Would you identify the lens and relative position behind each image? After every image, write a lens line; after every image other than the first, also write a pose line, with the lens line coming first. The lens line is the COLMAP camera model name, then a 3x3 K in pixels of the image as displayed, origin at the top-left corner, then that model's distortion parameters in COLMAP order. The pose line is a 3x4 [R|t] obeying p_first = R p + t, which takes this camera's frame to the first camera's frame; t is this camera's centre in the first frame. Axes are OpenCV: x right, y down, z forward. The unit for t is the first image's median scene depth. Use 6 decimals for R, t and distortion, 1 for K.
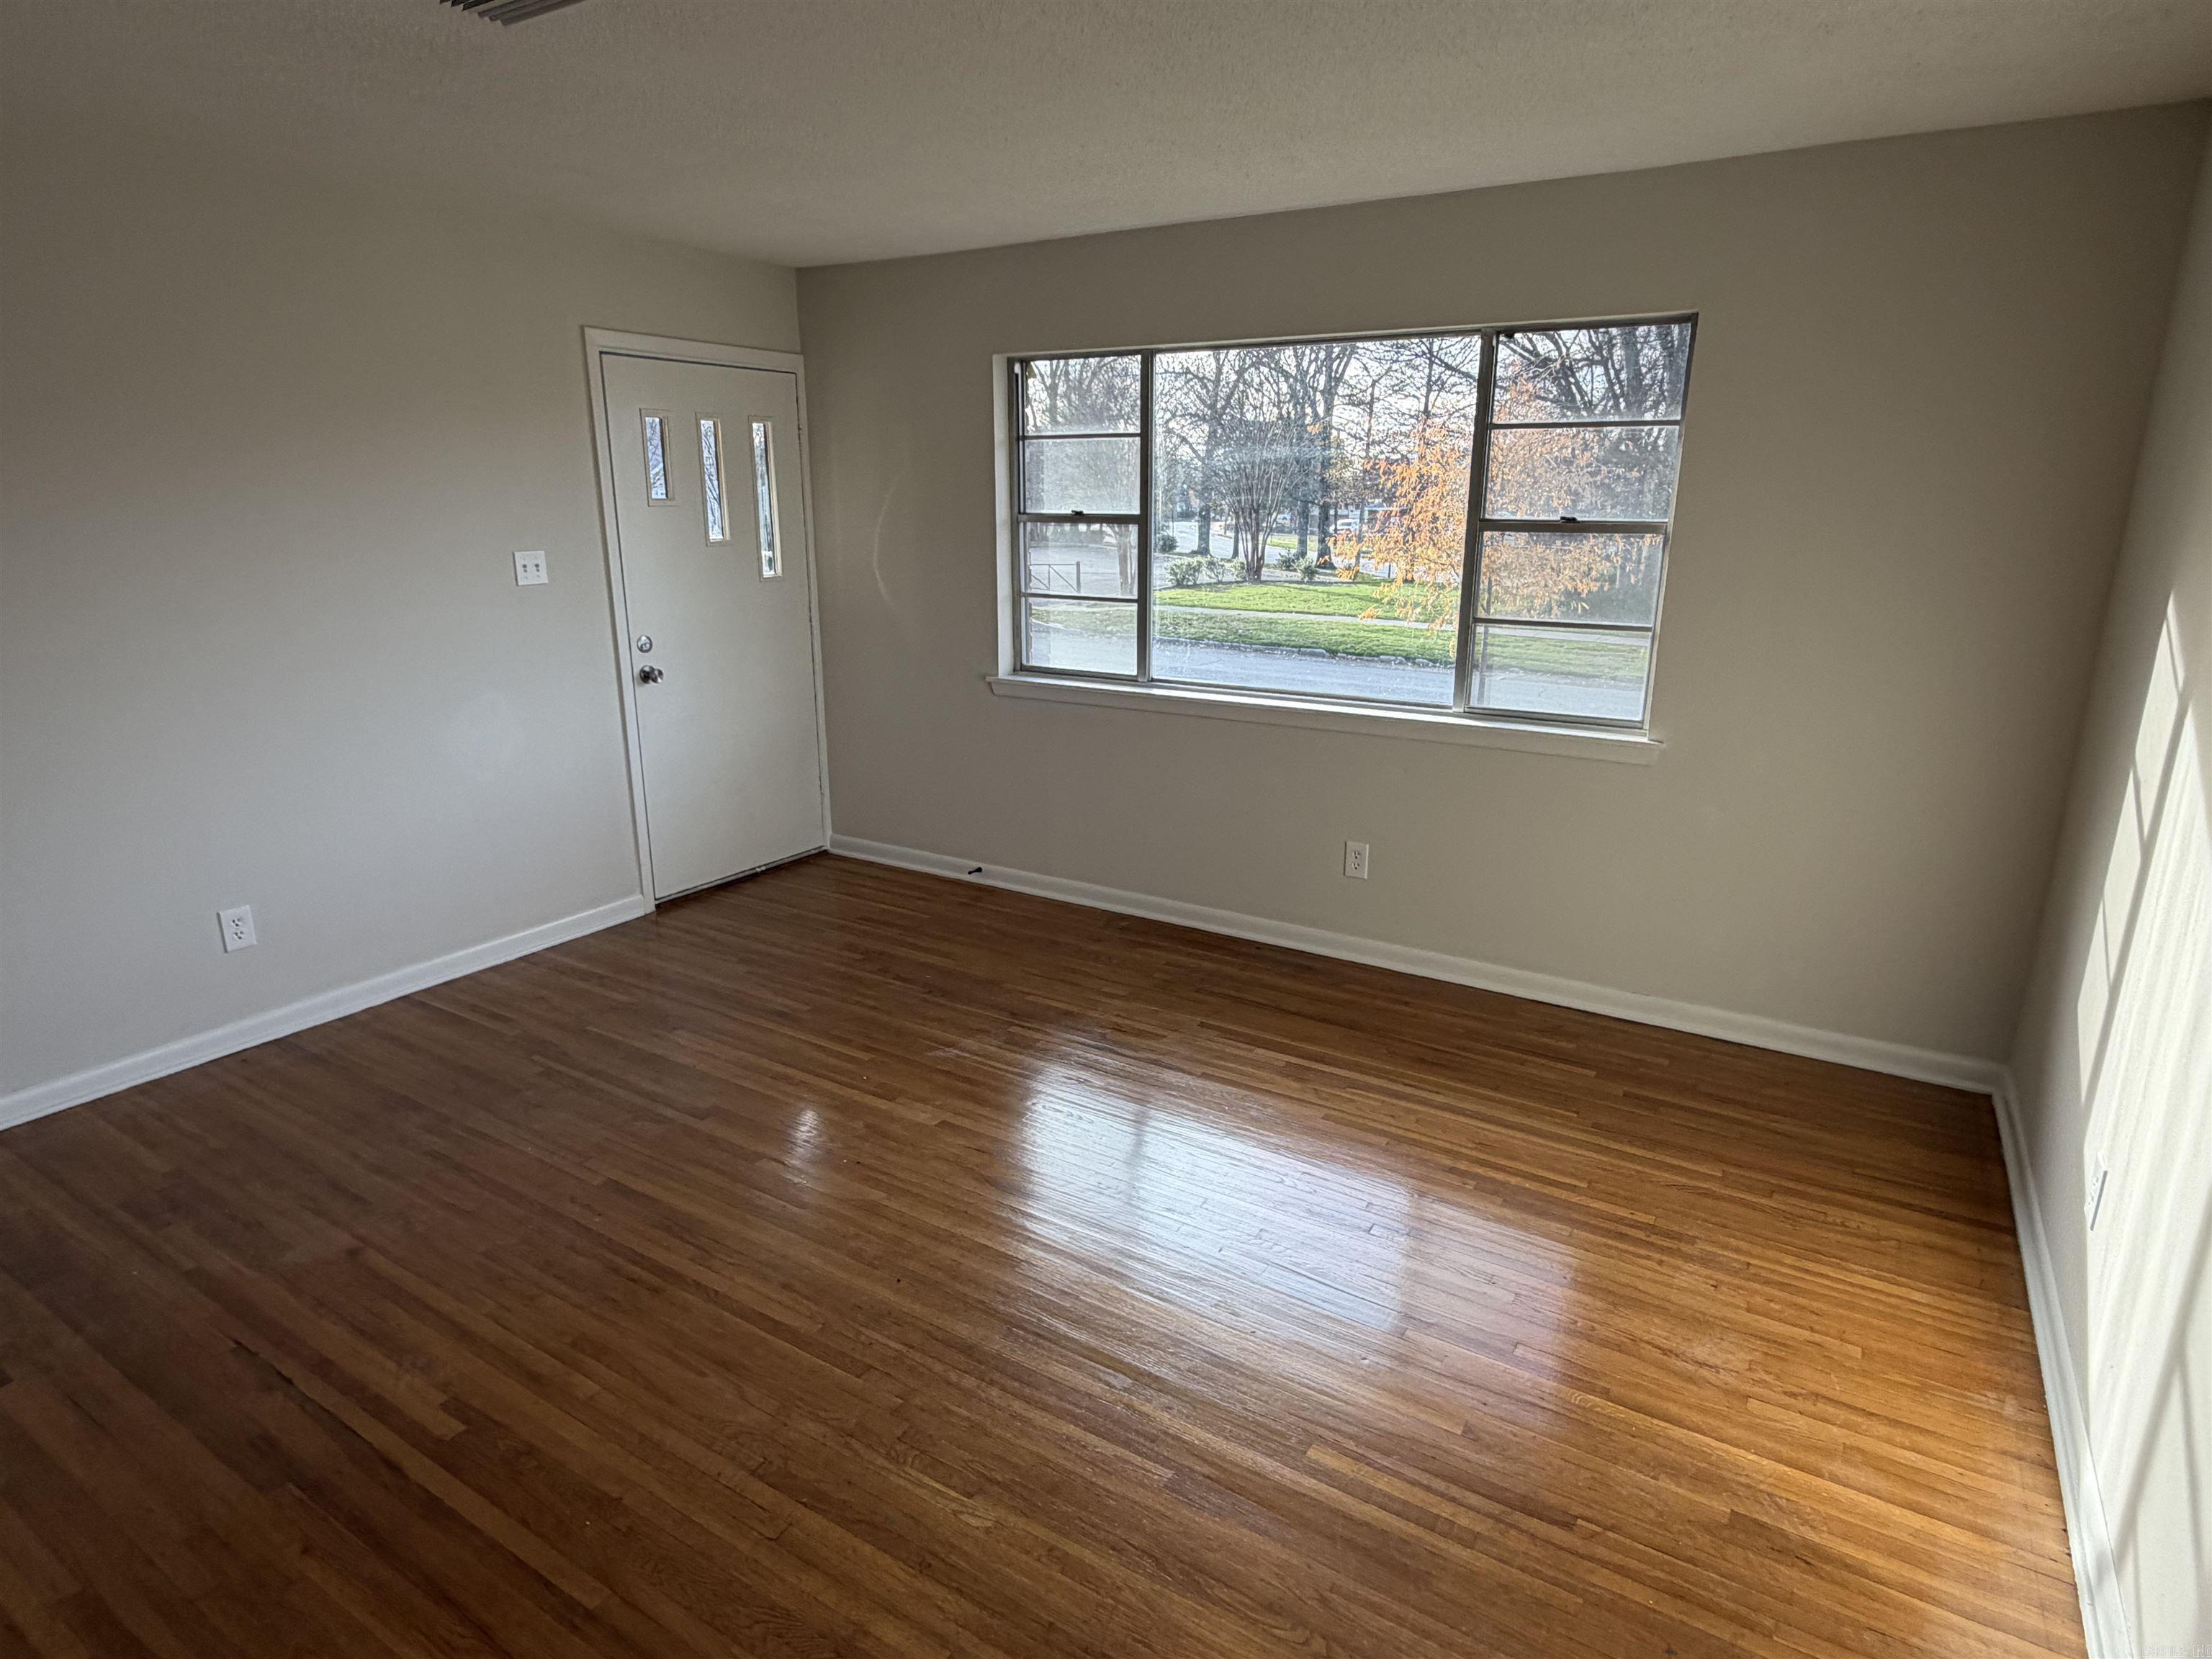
lens RADIAL K [[1223.8, 0, 1091.7], [0, 1223.8, 829.1], [0, 0, 1]] dist [-0.001260, 0.001745]
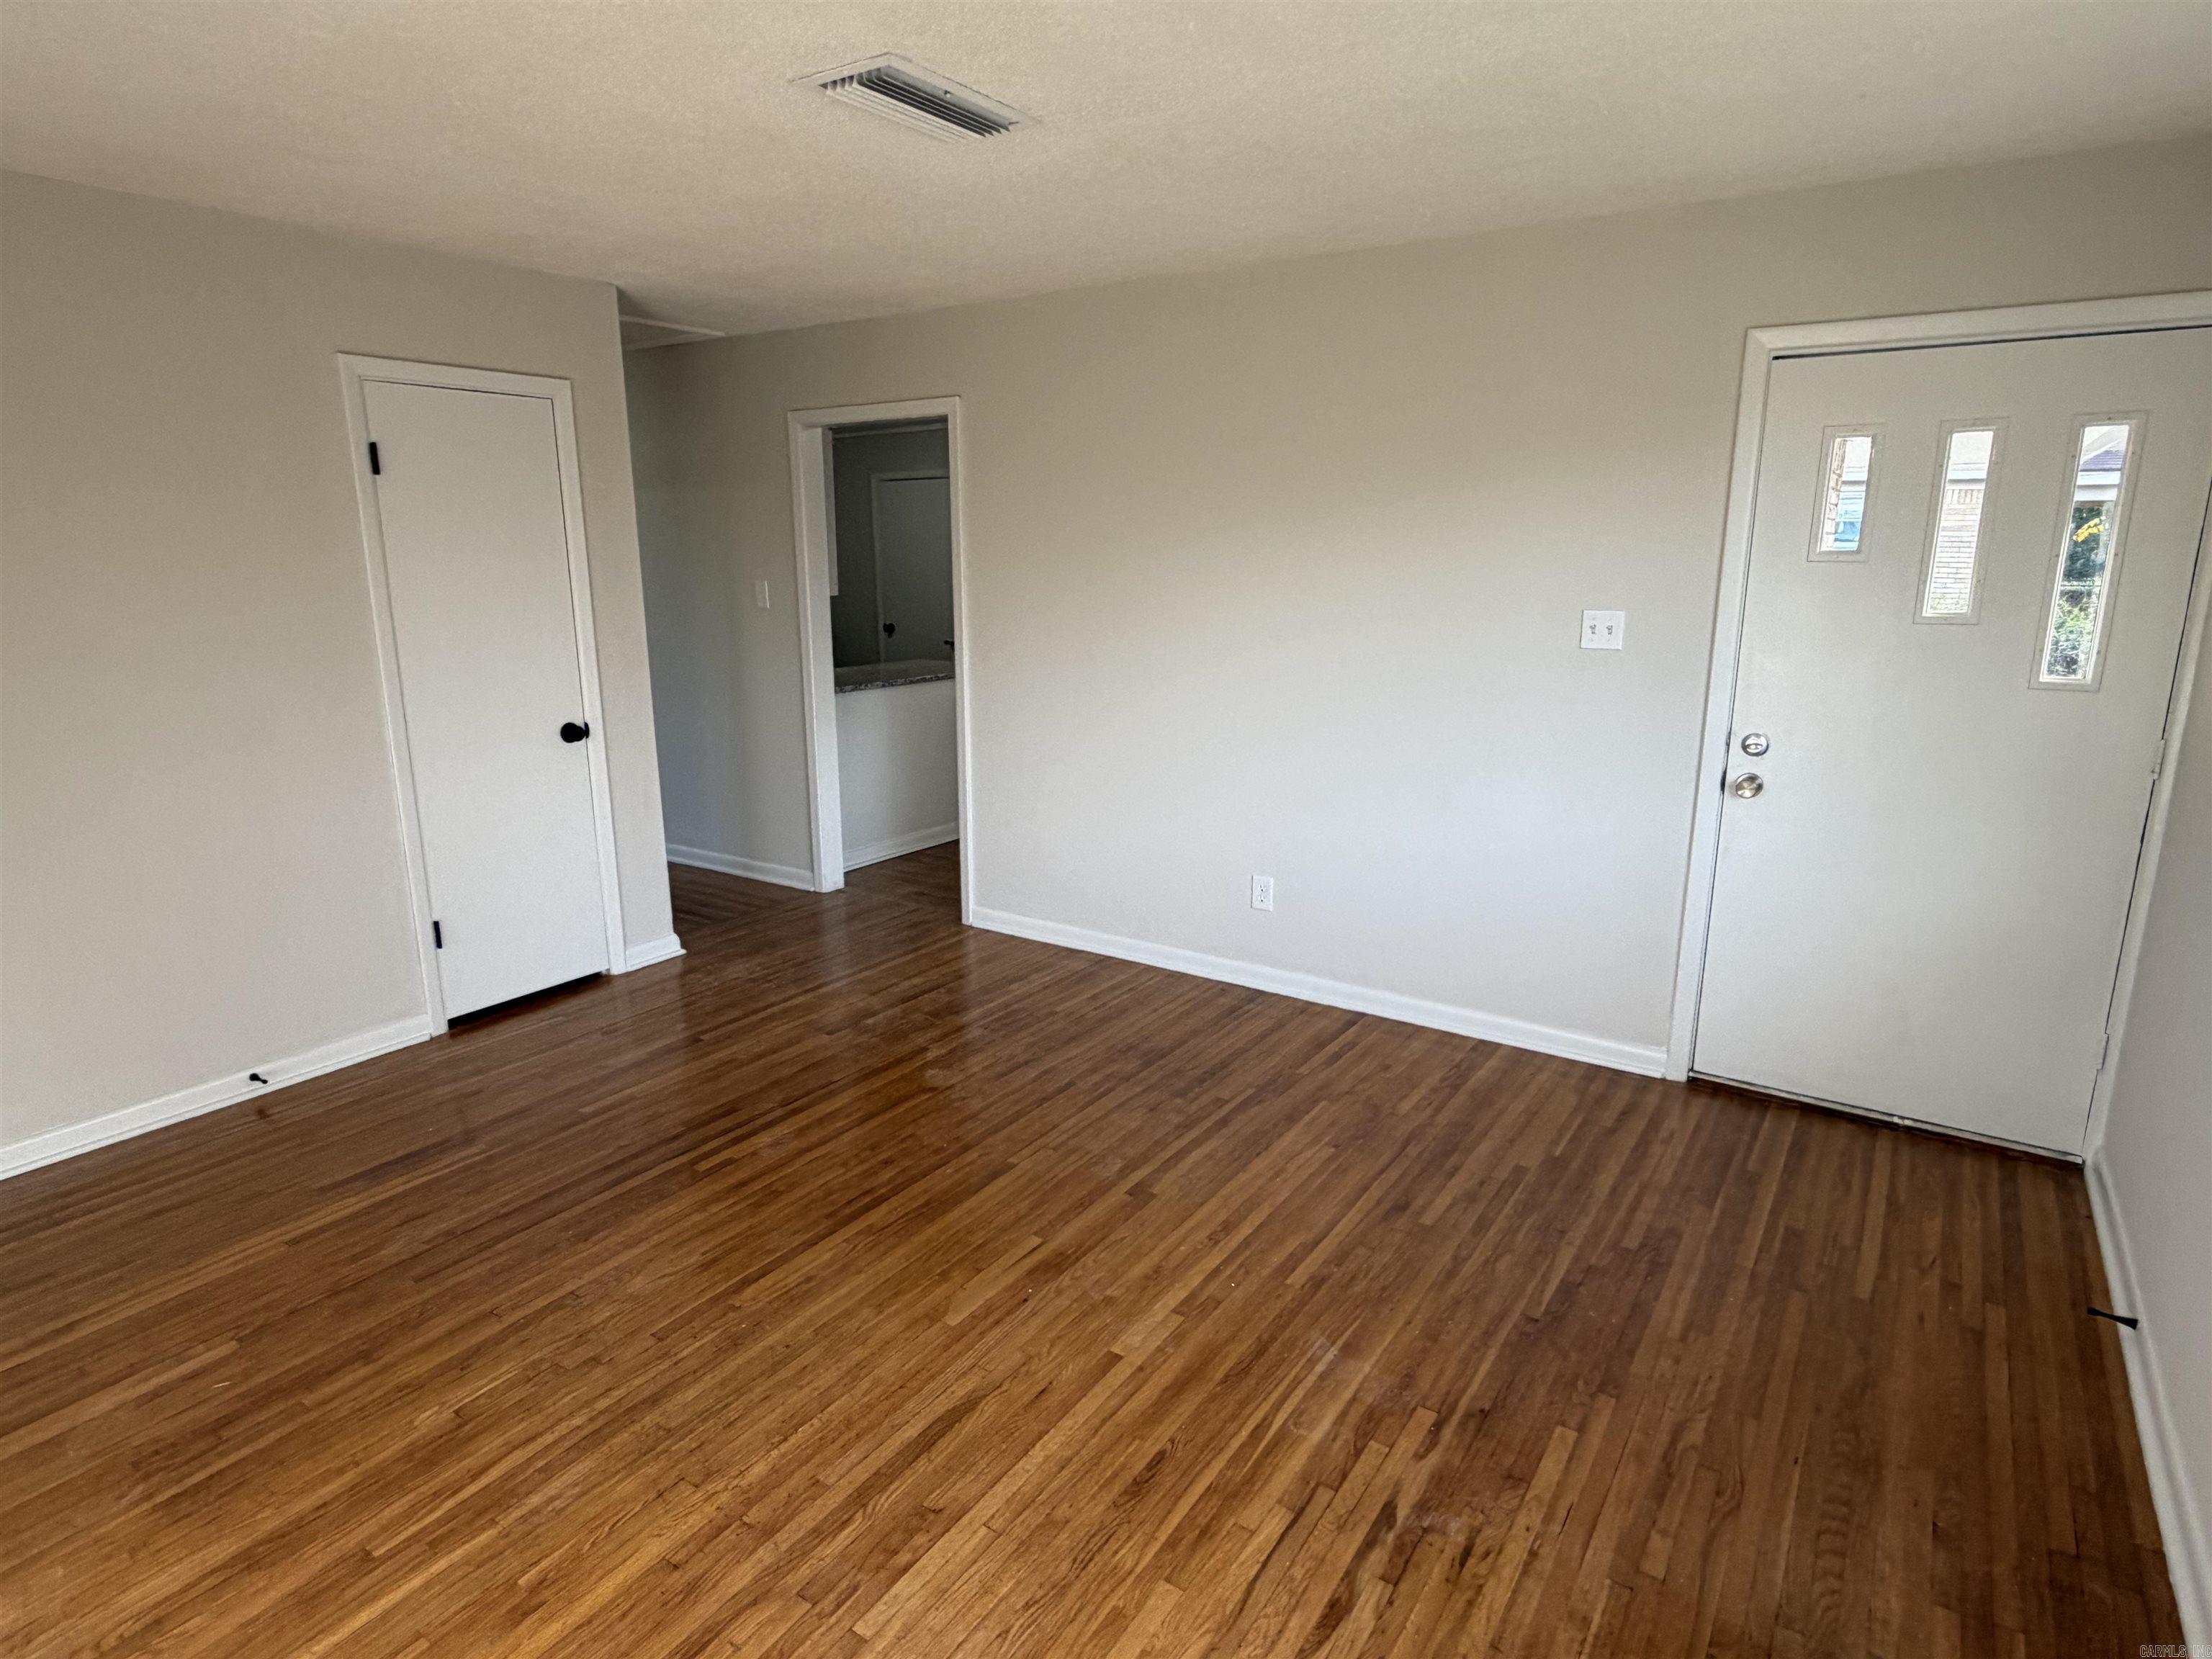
lens RADIAL K [[1223.8, 0, 1106.5], [0, 1223.8, 823.6], [0, 0, 1]] dist [-0.001260, 0.001745]
pose [[-0.028415, 0.222300, -0.974564, 0.458035], [-0.263846, 0.938713, 0.221815, -0.201310], [0.964146, 0.263438, 0.031980, 0.732553]]
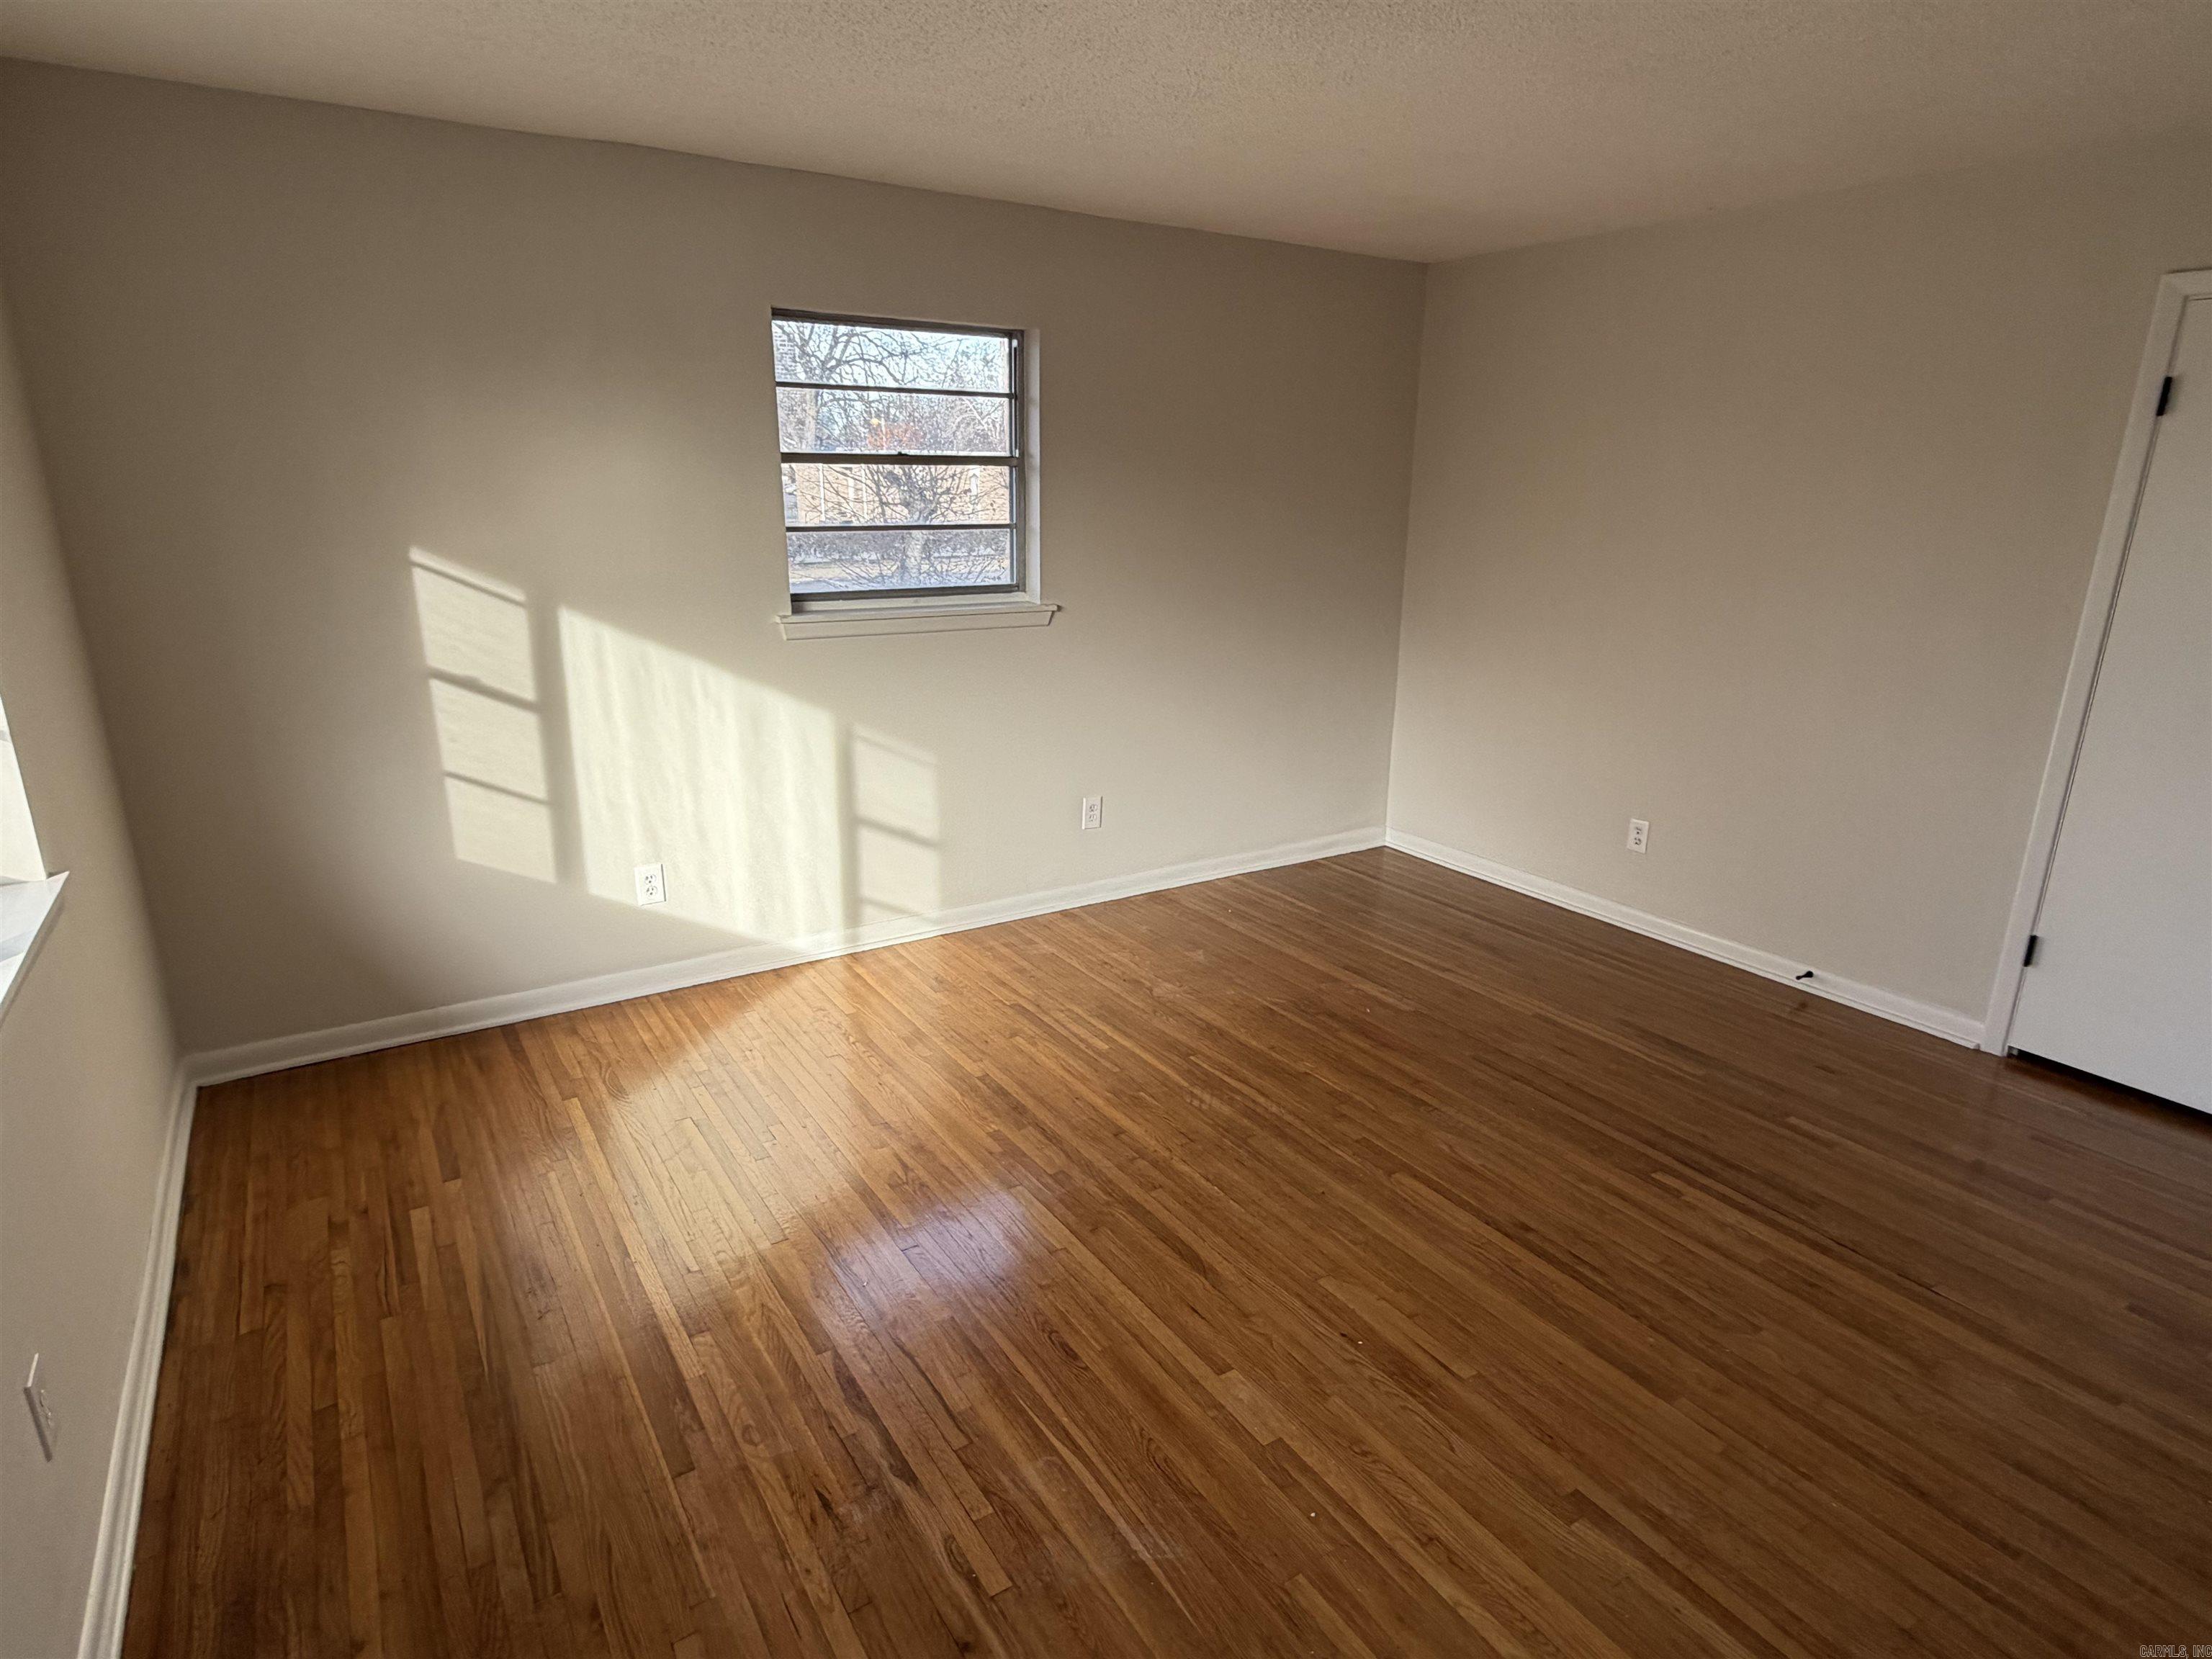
lens RADIAL K [[1223.8, 0, 1105.5], [0, 1223.8, 832.9], [0, 0, 1]] dist [-0.001260, 0.001745]
pose [[-0.905961, -0.132743, 0.402013, -0.255234], [0.097185, 0.859008, 0.502653, -0.332281], [-0.412056, 0.494453, -0.765327, 1.181813]]
